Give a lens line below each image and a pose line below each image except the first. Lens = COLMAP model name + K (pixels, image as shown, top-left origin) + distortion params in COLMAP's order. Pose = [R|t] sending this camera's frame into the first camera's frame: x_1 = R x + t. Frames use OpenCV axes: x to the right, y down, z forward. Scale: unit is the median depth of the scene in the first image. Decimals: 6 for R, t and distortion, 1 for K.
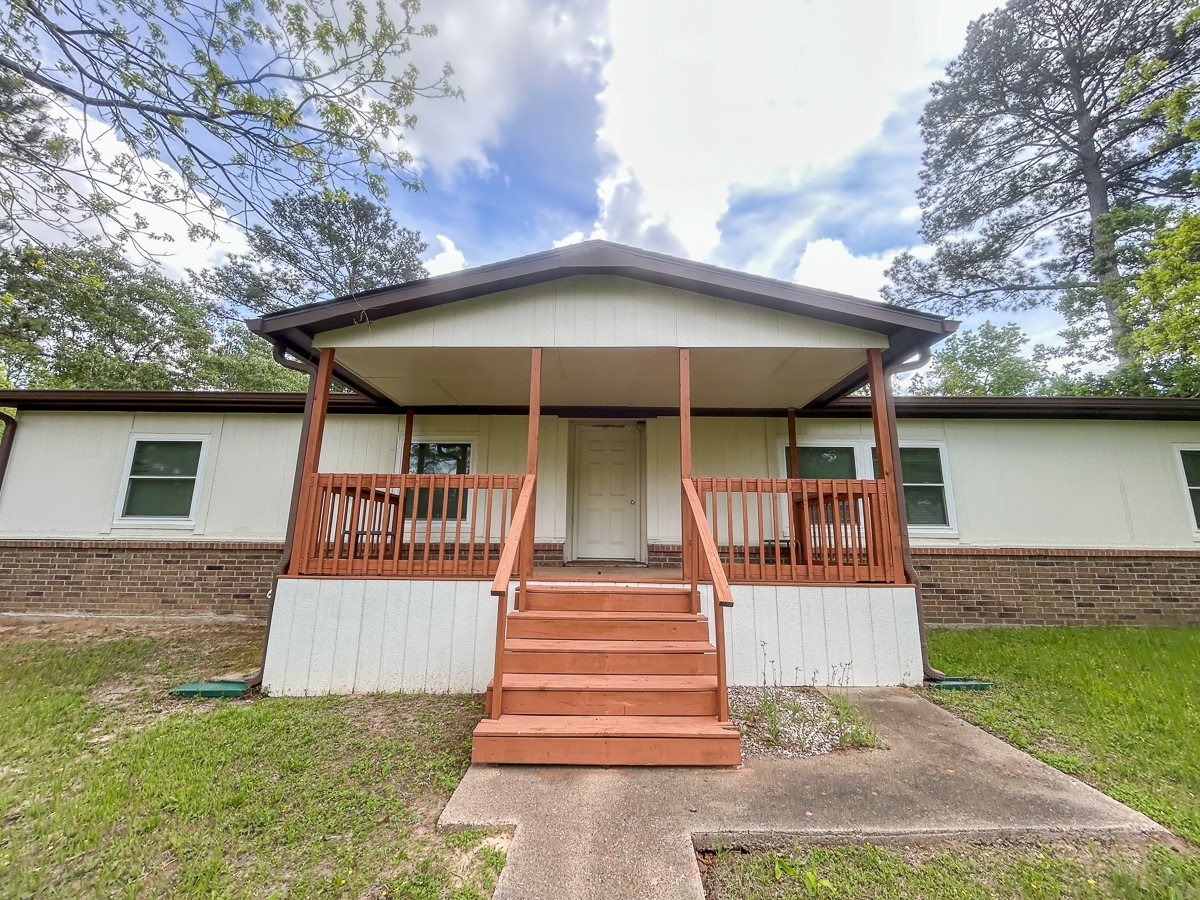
lens RADIAL K [[490.7, 0, 600.0], [0, 490.7, 450.0], [0, 0, 1]] dist [0.000513, -0.000096]
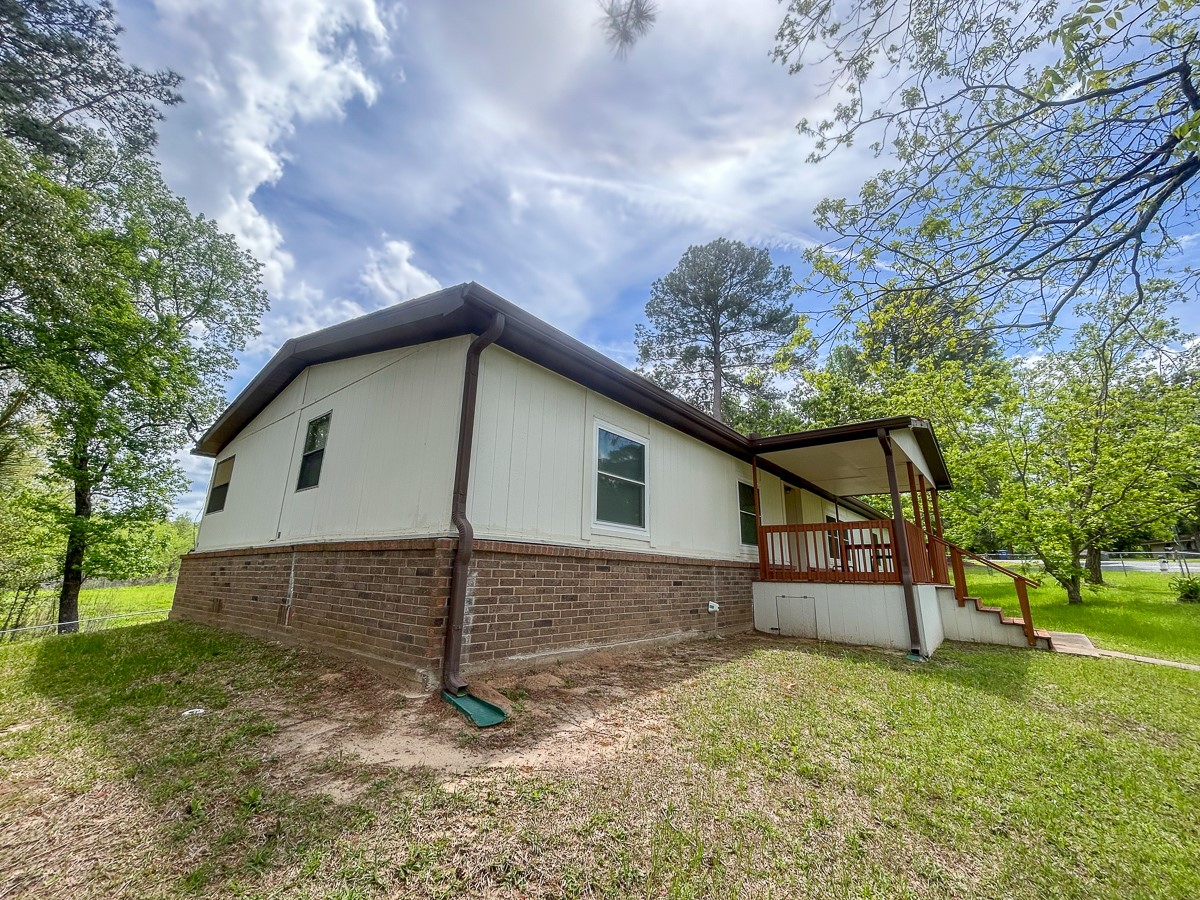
lens RADIAL K [[490.7, 0, 600.0], [0, 490.7, 450.0], [0, 0, 1]] dist [0.000513, -0.000096]
pose [[0.624962, 0.198392, 0.755025, -1.672092], [-0.158725, 0.979259, -0.125930, 0.128931], [-0.764349, -0.041140, 0.643489, 0.505379]]
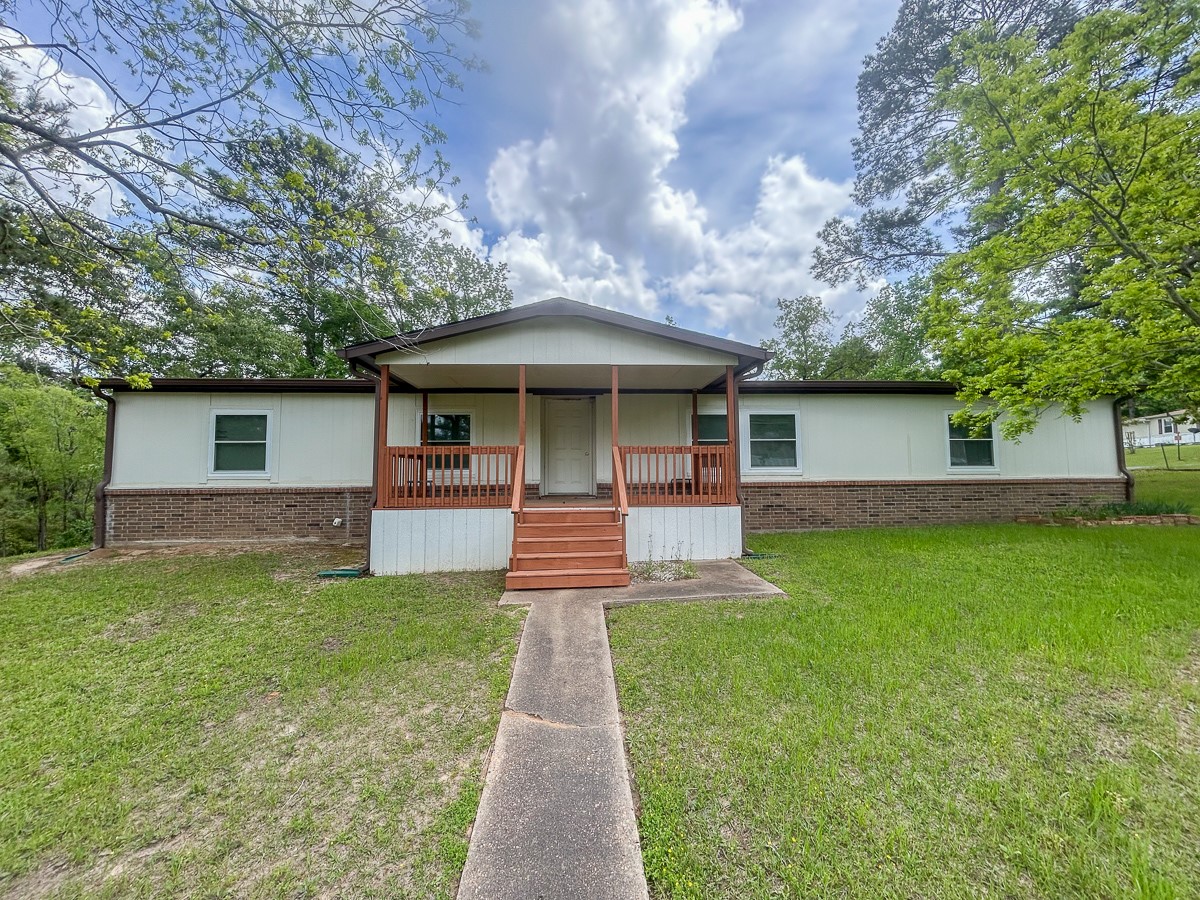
lens RADIAL K [[490.7, 0, 600.0], [0, 490.7, 450.0], [0, 0, 1]] dist [0.000513, -0.000096]
pose [[0.997267, -0.015734, 0.072185, 0.002208], [0.005890, 0.990881, 0.134608, -0.104667], [-0.073644, -0.133815, 0.988266, -0.442803]]
